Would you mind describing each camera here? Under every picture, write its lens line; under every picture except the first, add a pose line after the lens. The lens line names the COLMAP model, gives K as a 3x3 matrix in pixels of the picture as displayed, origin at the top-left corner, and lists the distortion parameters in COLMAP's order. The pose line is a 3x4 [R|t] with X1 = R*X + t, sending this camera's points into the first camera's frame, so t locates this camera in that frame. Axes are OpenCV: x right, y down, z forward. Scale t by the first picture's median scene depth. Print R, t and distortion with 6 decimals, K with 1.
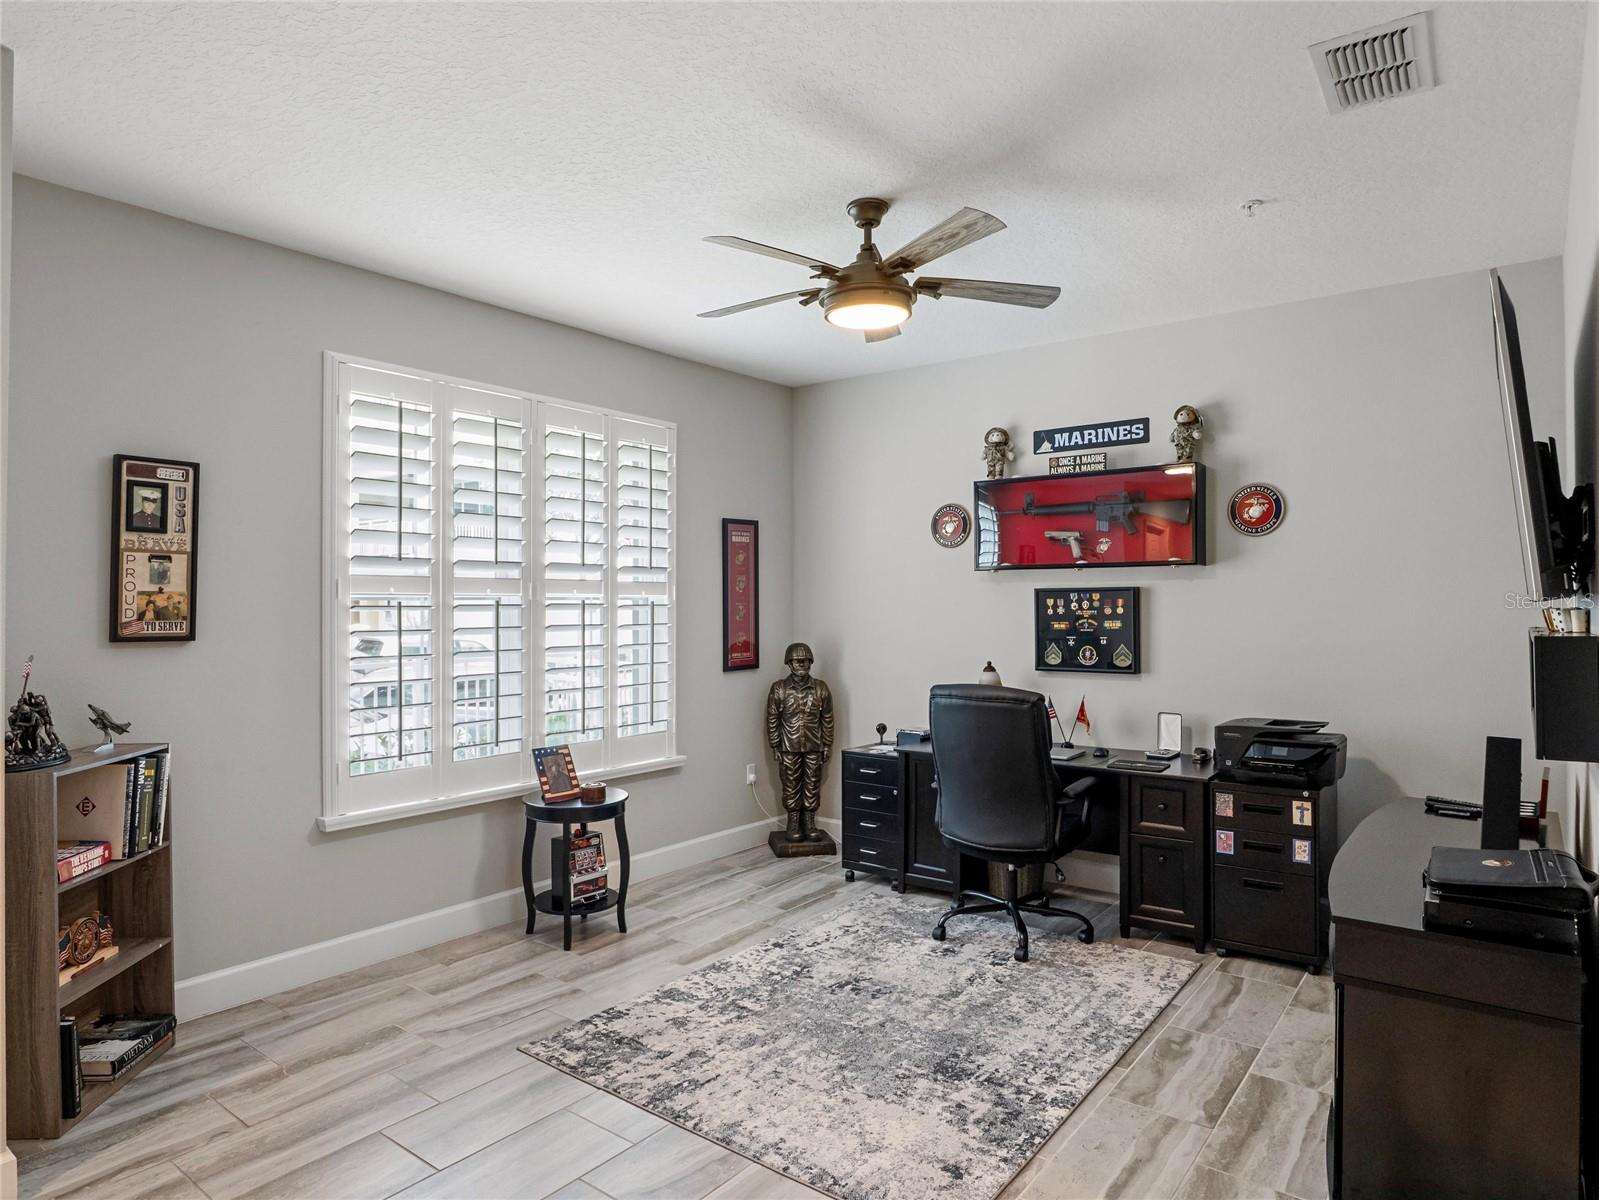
lens RADIAL K [[969.3, 0, 799.5], [0, 969.3, 600.0], [0, 0, 1]] dist [-0.034763, 0.016854]
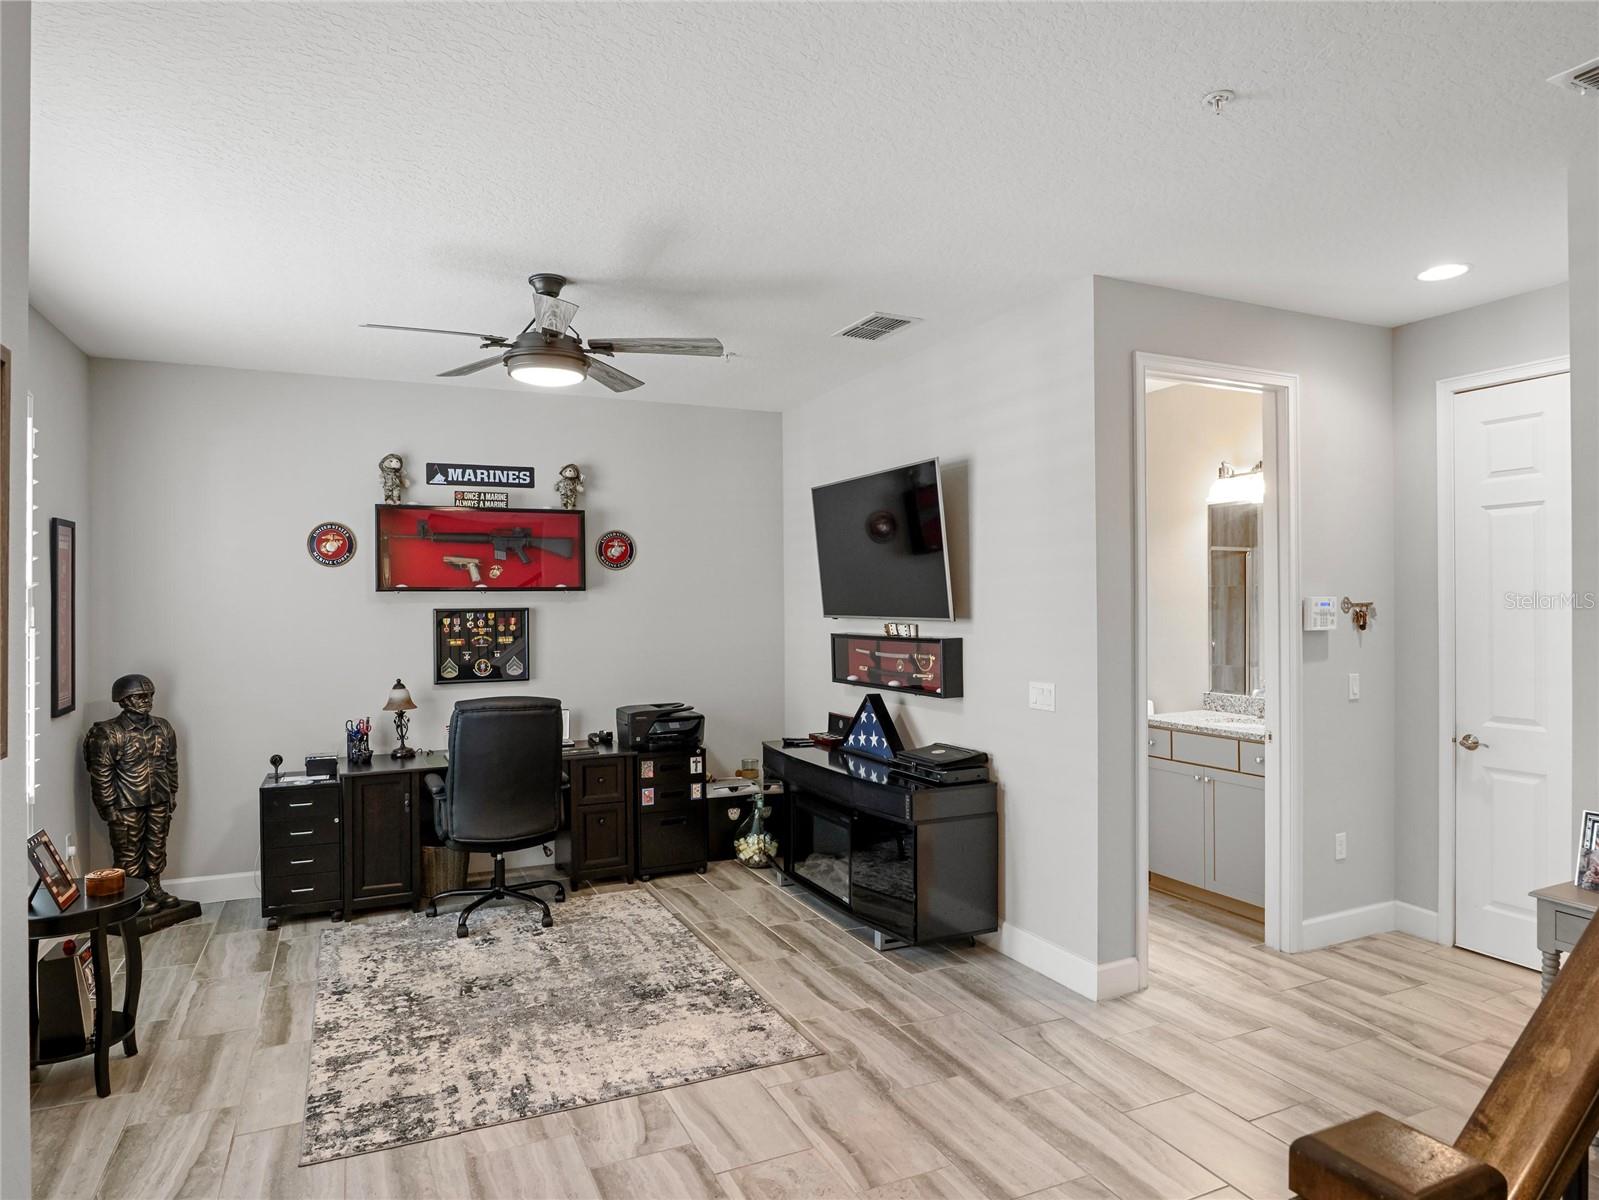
lens RADIAL K [[969.3, 0, 799.5], [0, 969.3, 600.0], [0, 0, 1]] dist [-0.034763, 0.016854]
pose [[0.454183, 0.003160, 0.890903, -0.658791], [0.002703, 0.999984, -0.004925, -0.018907], [-0.890904, 0.004645, 0.454167, 0.178388]]
